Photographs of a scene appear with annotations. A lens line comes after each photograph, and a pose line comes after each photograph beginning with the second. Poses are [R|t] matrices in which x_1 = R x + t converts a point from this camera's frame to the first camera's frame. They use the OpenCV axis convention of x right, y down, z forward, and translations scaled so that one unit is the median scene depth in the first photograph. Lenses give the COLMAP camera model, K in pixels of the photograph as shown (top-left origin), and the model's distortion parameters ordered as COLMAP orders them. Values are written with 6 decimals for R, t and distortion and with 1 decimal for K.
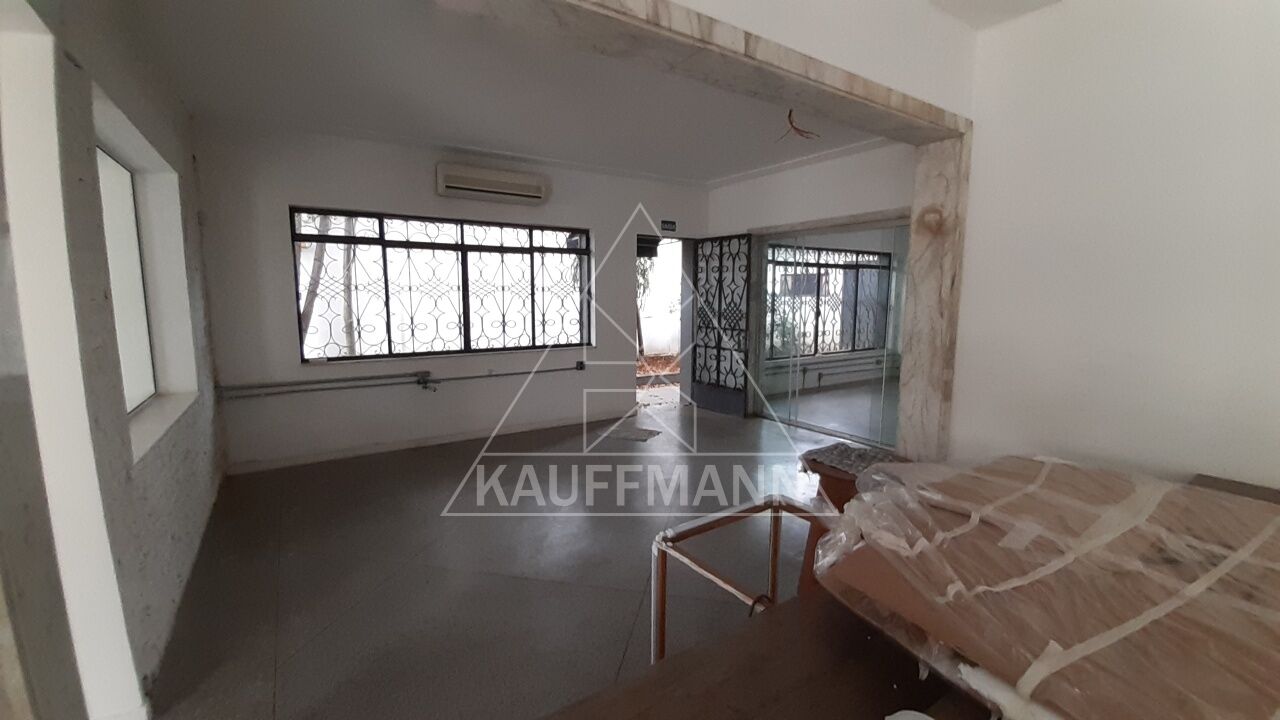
lens RADIAL K [[513.0, 0, 634.7], [0, 513.0, 358.2], [0, 0, 1]] dist [0.002729, -0.009005]
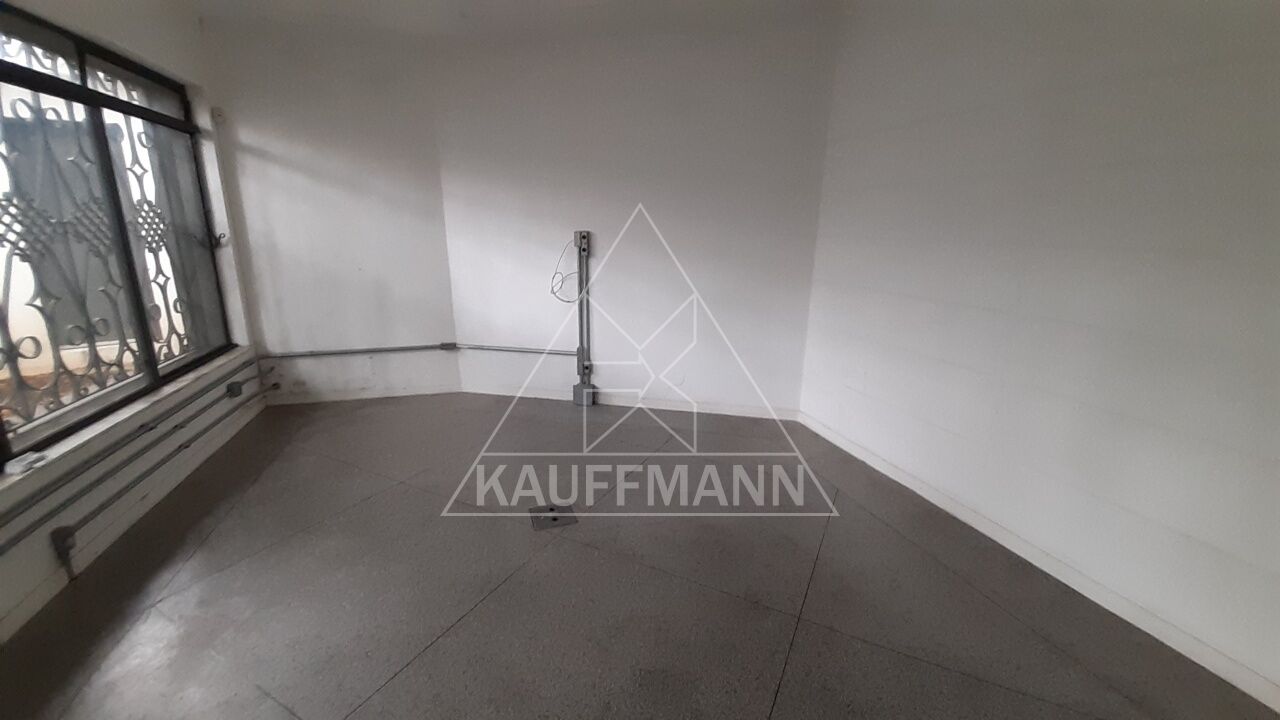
lens RADIAL K [[513.0, 0, 635.4], [0, 513.0, 360.5], [0, 0, 1]] dist [0.002729, -0.009005]
pose [[0.285155, -0.242144, 0.927390, 0.325904], [0.105549, 0.969611, 0.220714, -0.098146], [-0.952652, 0.034947, 0.302048, 0.916851]]
